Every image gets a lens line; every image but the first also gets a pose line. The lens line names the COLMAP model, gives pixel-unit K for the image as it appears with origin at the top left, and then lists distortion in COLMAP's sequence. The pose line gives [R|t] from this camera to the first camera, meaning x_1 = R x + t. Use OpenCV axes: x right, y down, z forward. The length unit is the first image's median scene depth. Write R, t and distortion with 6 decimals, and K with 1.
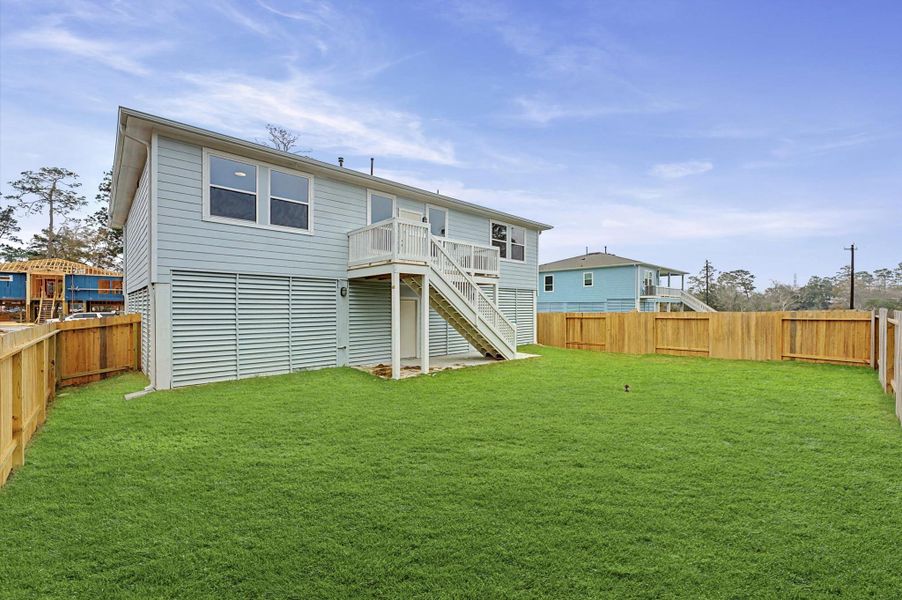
lens RADIAL K [[372.7, 0, 450.4], [0, 372.7, 312.6], [0, 0, 1]] dist [0.000556, 0.000047]
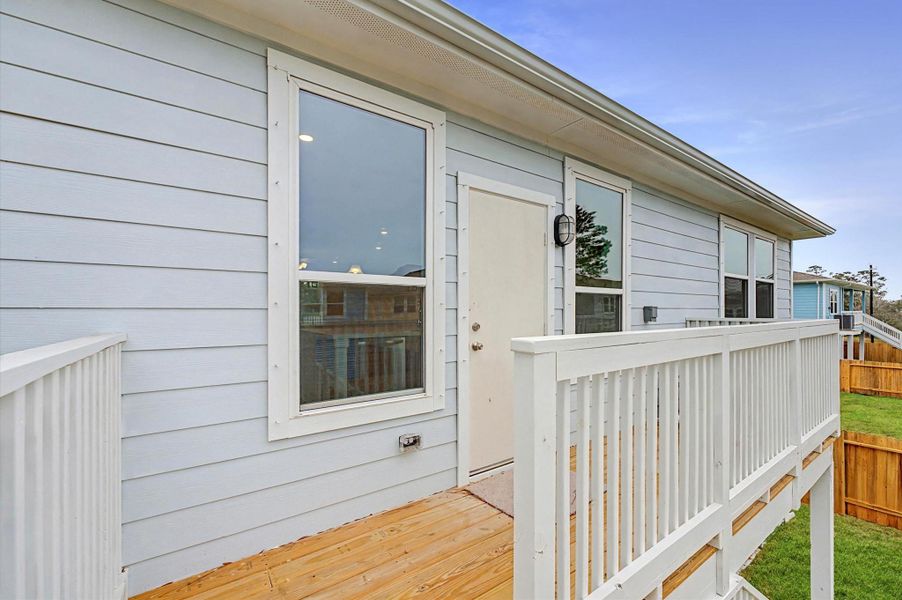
lens RADIAL K [[372.7, 0, 450.4], [0, 372.7, 312.6], [0, 0, 1]] dist [0.000556, 0.000047]
pose [[0.990538, -0.000824, -0.137237, -0.076406], [-0.000193, 0.999973, -0.007399, -0.133947], [0.137239, 0.007356, 0.990511, 0.526254]]
